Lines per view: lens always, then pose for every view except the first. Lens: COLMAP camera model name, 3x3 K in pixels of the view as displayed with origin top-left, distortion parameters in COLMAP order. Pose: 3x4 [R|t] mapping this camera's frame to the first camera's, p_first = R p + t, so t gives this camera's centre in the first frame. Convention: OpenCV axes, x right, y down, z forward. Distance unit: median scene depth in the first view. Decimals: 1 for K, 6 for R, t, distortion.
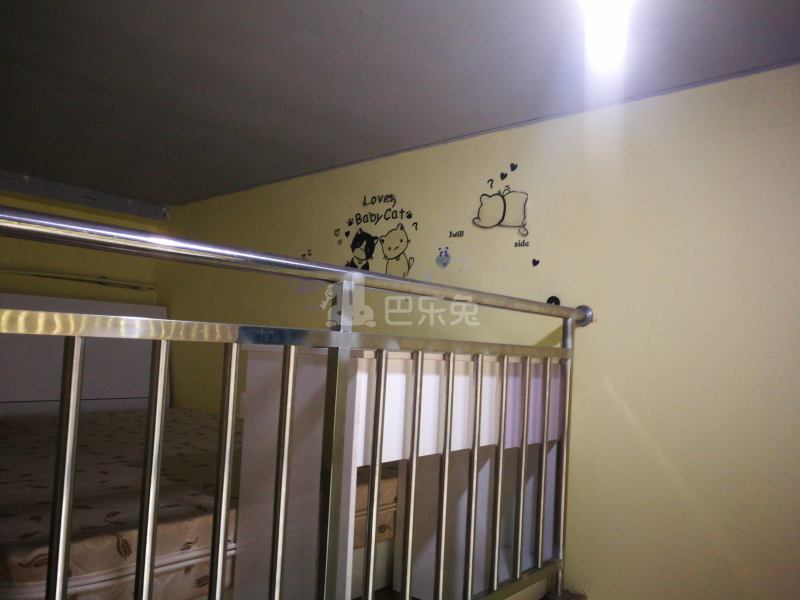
lens RADIAL K [[623.3, 0, 425.6], [0, 623.3, 299.6], [0, 0, 1]] dist [0.003600, -0.014354]
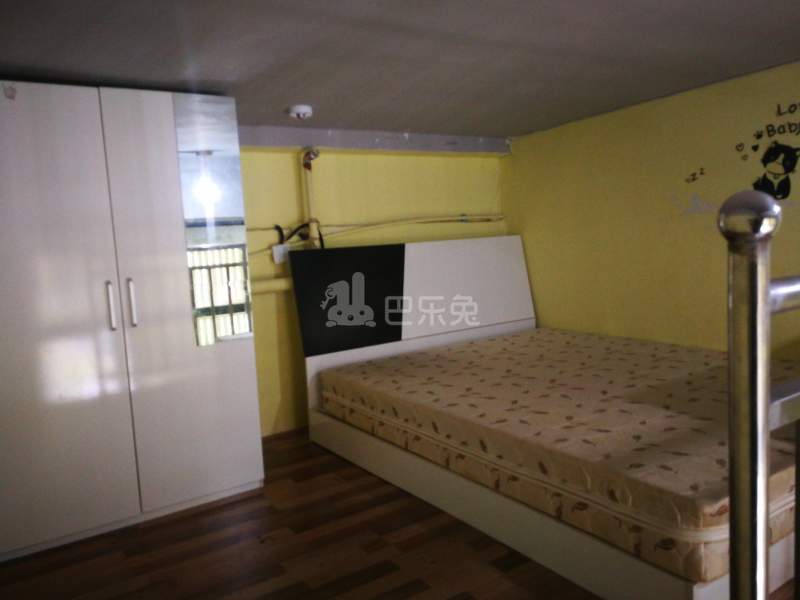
lens RADIAL K [[623.3, 0, 425.6], [0, 623.3, 299.6], [0, 0, 1]] dist [0.003600, -0.014354]
pose [[0.951014, -0.072480, -0.300533, -0.341491], [0.127213, 0.977759, 0.166746, -0.103847], [0.281763, -0.196810, 0.939082, -0.079382]]
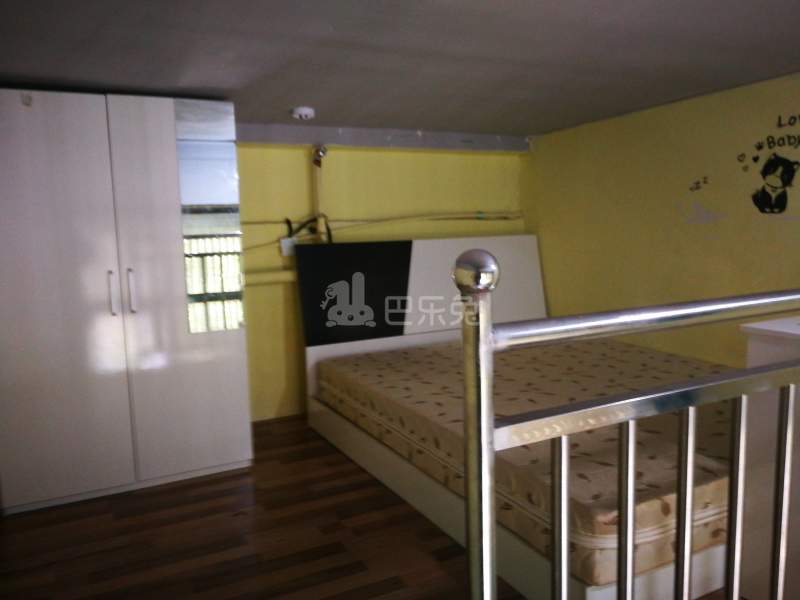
lens RADIAL K [[645.2, 0, 430.0], [0, 645.2, 303.0], [0, 0, 1]] dist [-0.013985, -0.001512]
pose [[0.916327, -0.018888, -0.399986, -0.195393], [0.099401, 0.978351, 0.181519, -0.120185], [0.387898, -0.206089, 0.898367, -0.089953]]
